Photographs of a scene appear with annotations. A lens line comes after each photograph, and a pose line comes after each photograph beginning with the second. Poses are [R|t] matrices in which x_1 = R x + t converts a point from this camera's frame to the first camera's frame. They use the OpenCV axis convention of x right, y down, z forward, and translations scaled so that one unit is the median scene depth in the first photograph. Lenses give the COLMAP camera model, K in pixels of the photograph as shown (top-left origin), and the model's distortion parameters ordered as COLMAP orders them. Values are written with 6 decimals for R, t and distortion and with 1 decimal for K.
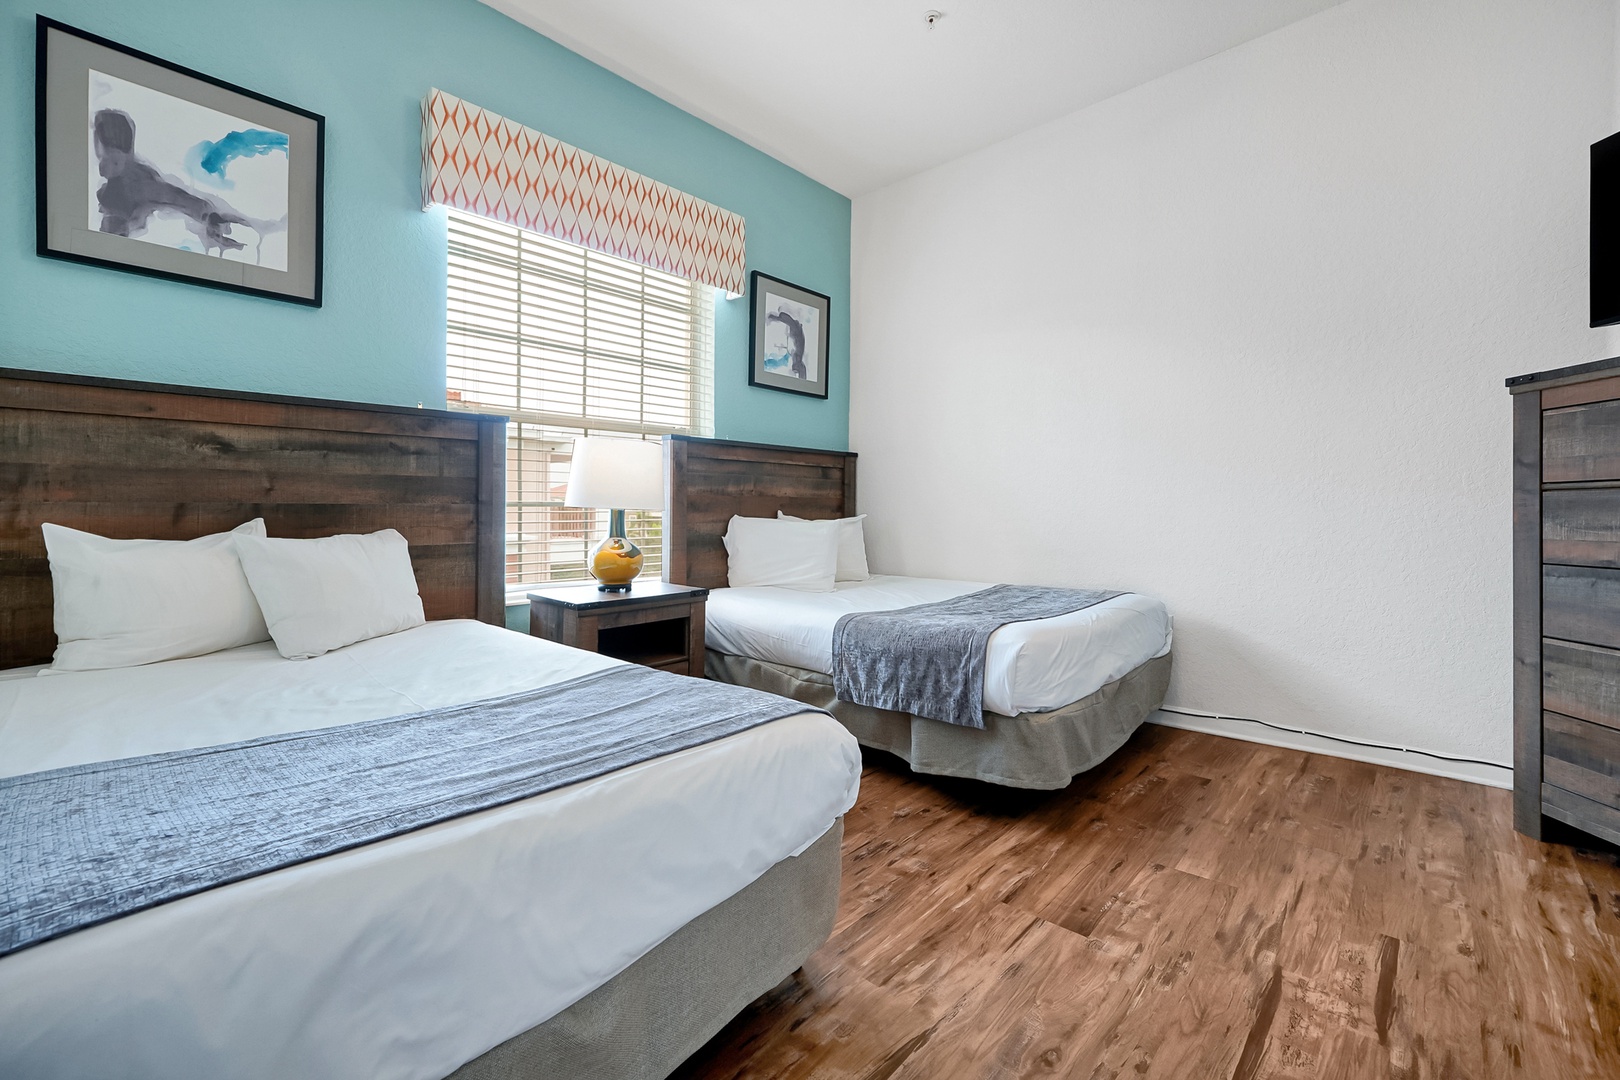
lens RADIAL K [[688.3, 0, 805.5], [0, 688.3, 532.1], [0, 0, 1]] dist [0.002587, 0.000003]
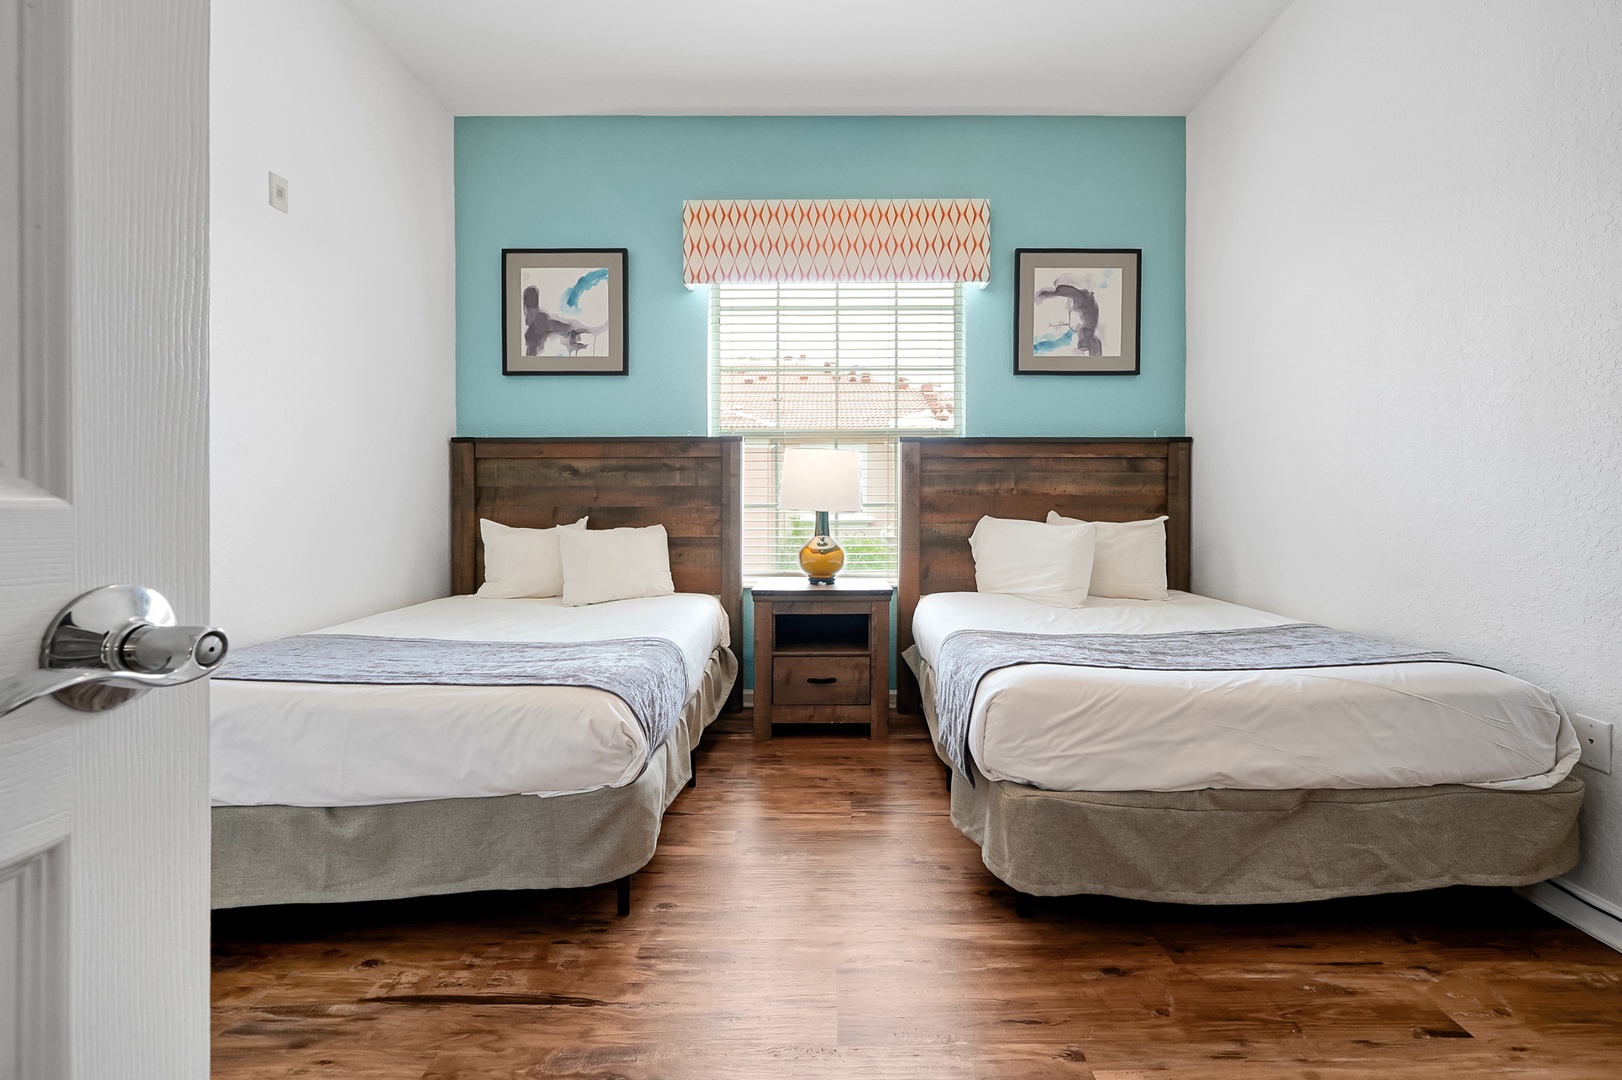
lens RADIAL K [[689.2, 0, 805.1], [0, 689.2, 523.1], [0, 0, 1]] dist [0.002587, 0.000003]
pose [[0.669084, 0.016747, -0.742998, 0.604985], [-0.022992, 0.999734, 0.001829, -0.015381], [0.742831, 0.015859, 0.669291, 0.260712]]
